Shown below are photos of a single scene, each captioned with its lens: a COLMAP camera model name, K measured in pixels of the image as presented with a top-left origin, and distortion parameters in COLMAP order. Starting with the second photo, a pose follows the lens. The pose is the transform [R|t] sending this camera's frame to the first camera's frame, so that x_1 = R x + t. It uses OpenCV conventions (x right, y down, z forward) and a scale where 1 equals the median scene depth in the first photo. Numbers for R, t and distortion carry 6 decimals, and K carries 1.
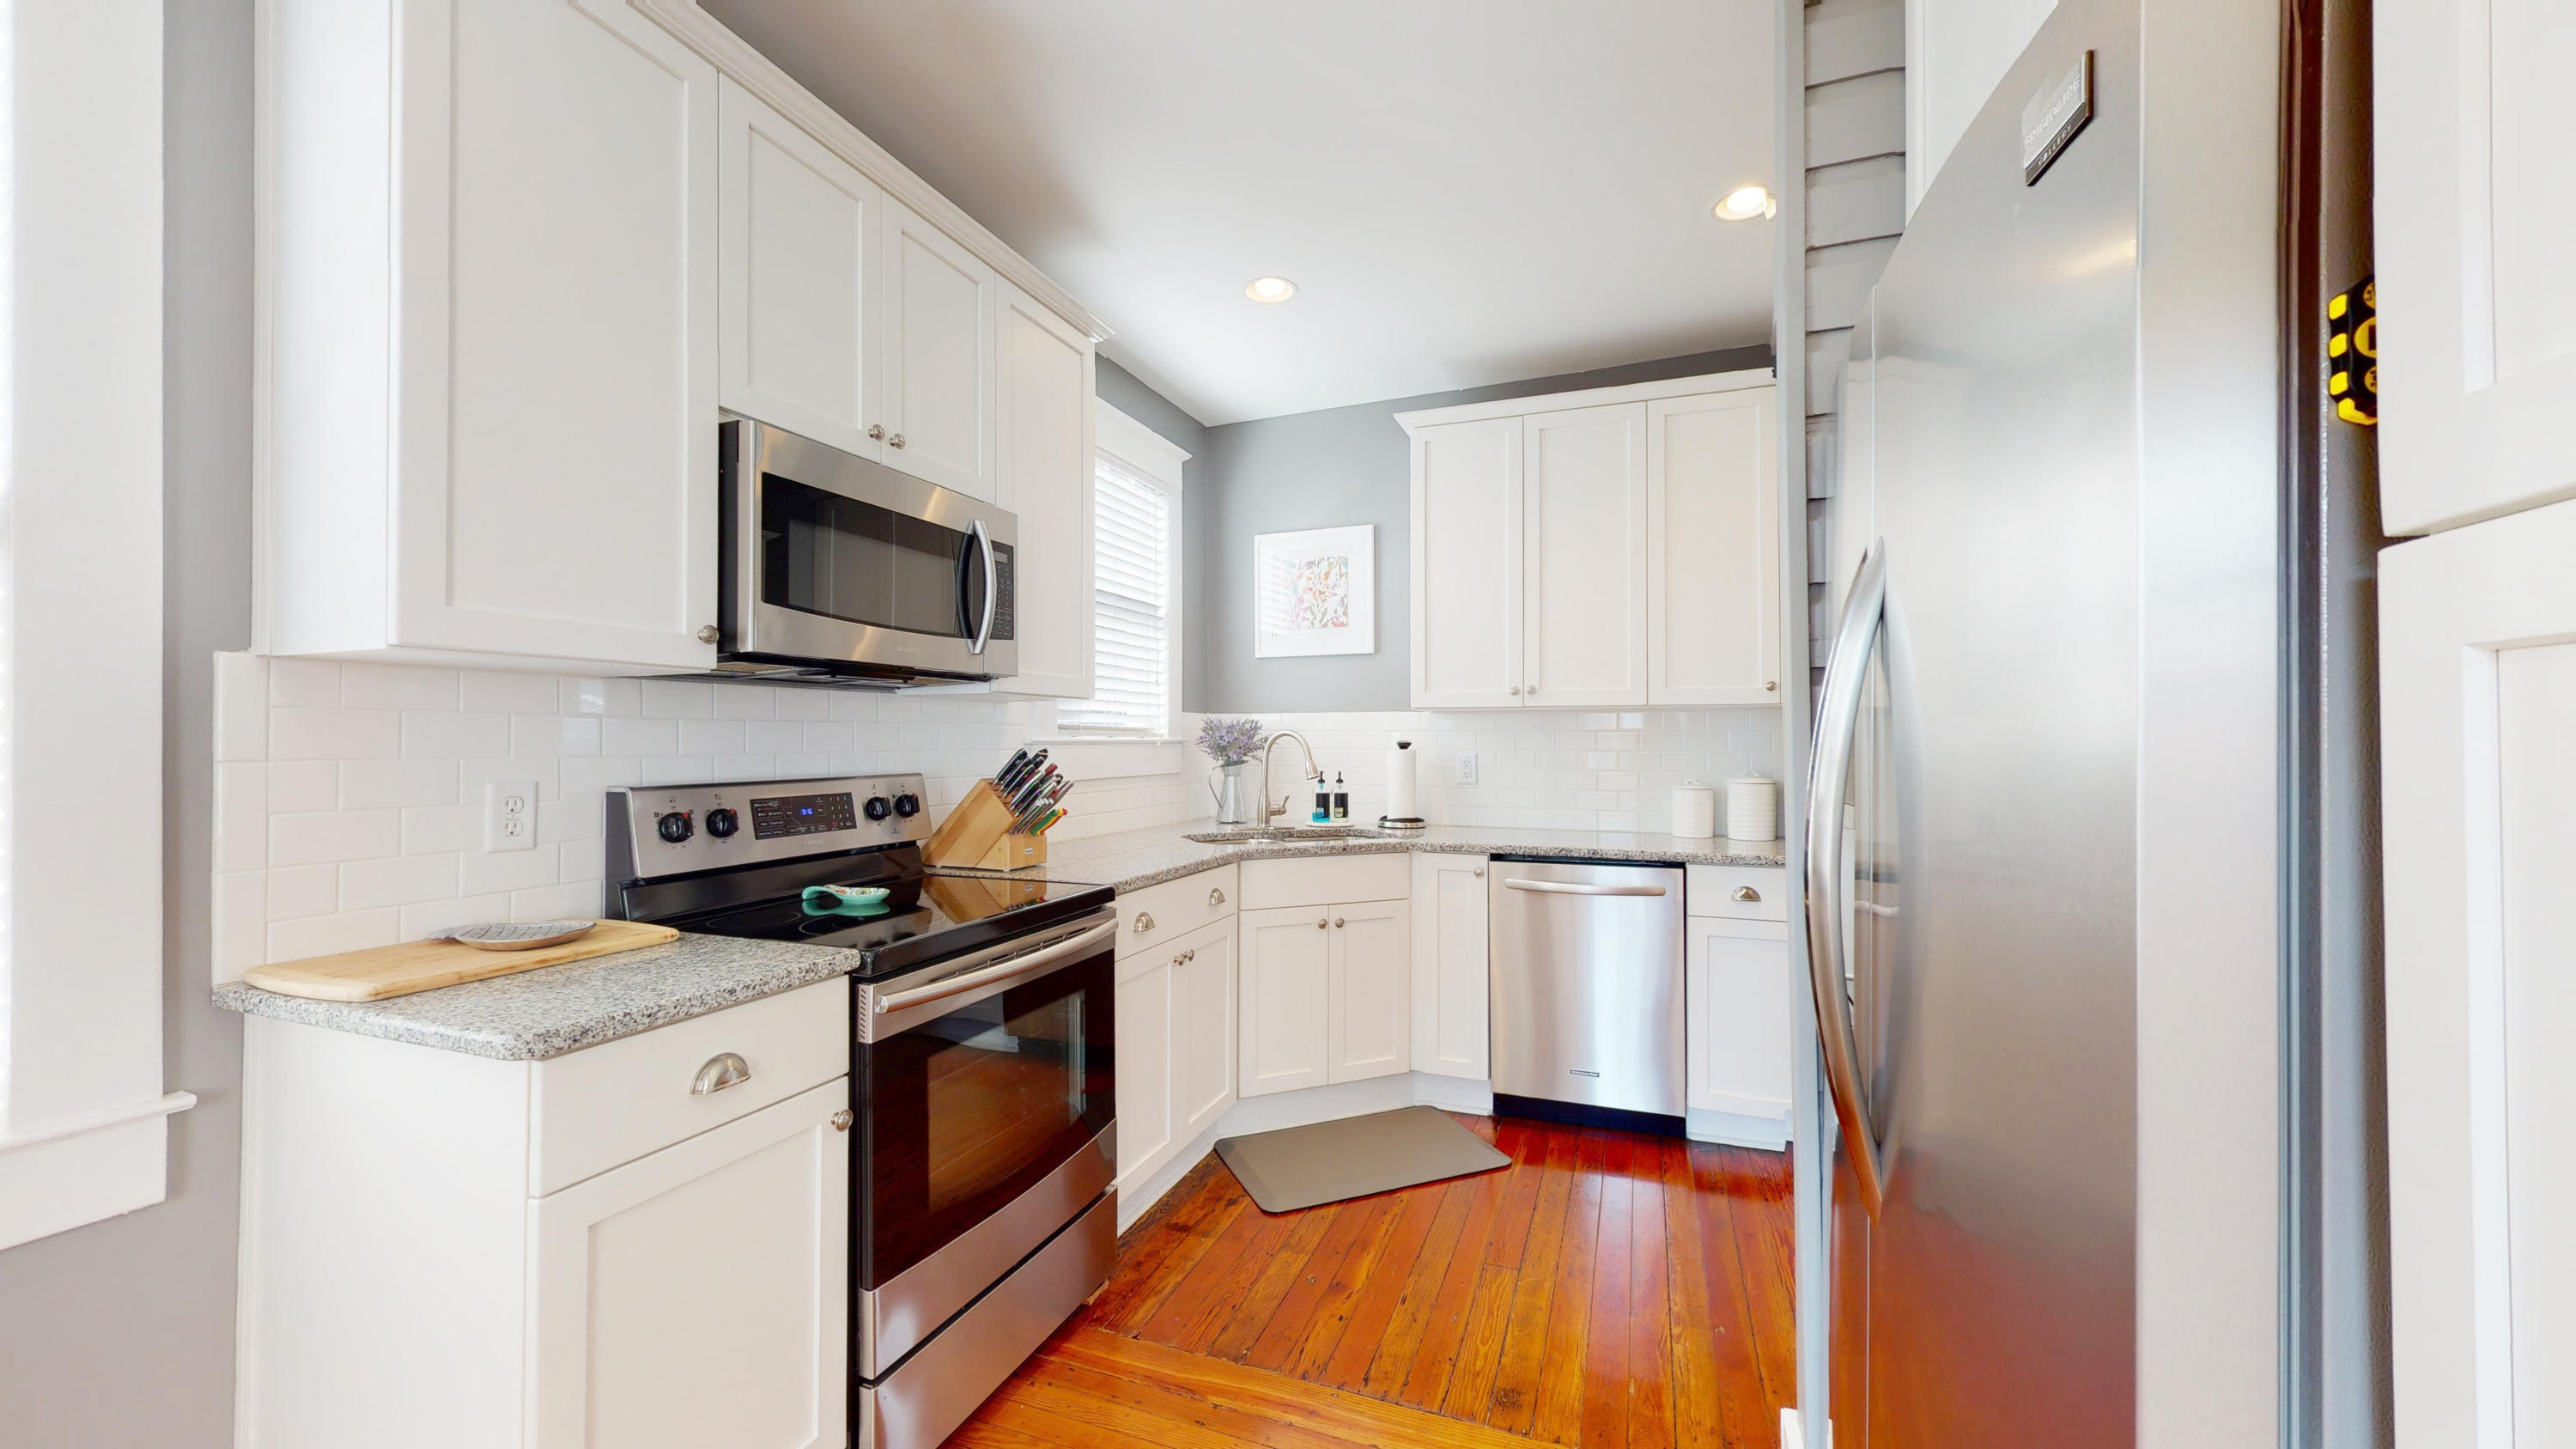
lens RADIAL K [[946.9, 0, 1286.5], [0, 946.9, 729.2], [0, 0, 1]] dist [0.000168, -0.000010]
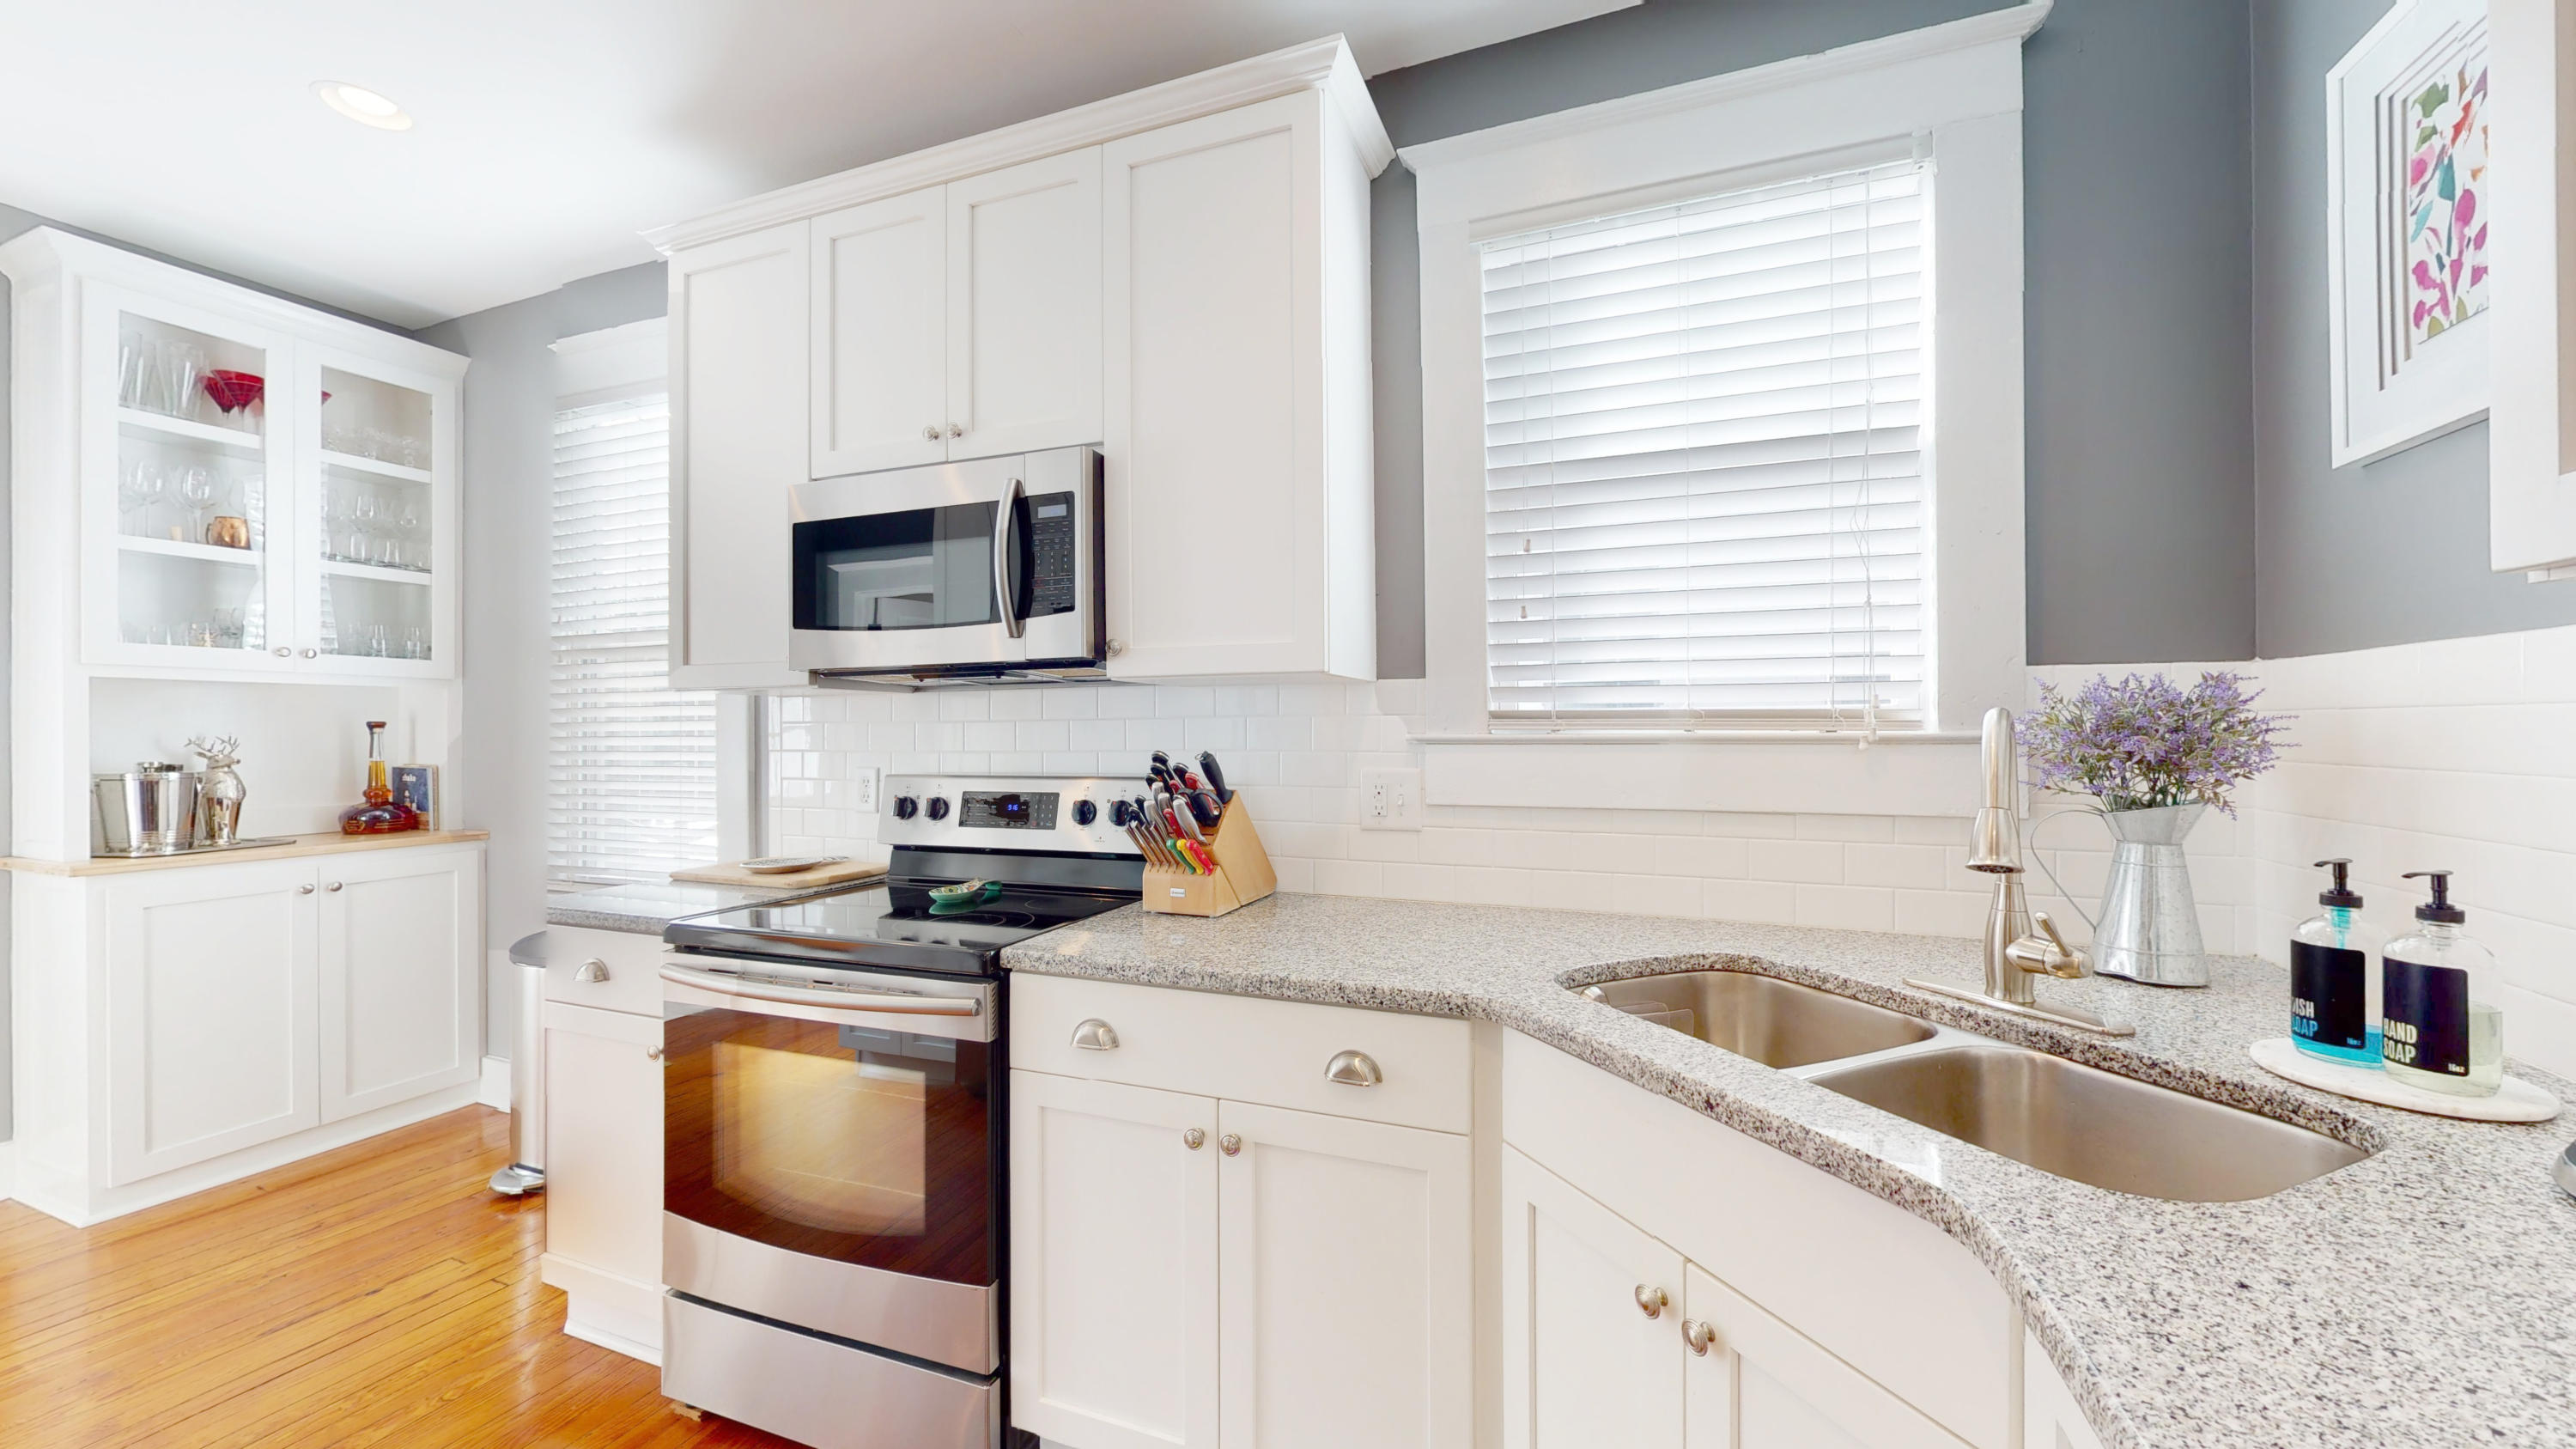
lens RADIAL K [[962.7, 0, 1266.7], [0, 962.7, 729.5], [0, 0, 1]] dist [-0.000590, -0.000023]
pose [[-0.012341, 0.000820, -0.999924, 0.358491], [0.018120, 0.999836, 0.000597, 0.003496], [0.999760, -0.018111, -0.012354, 0.840819]]
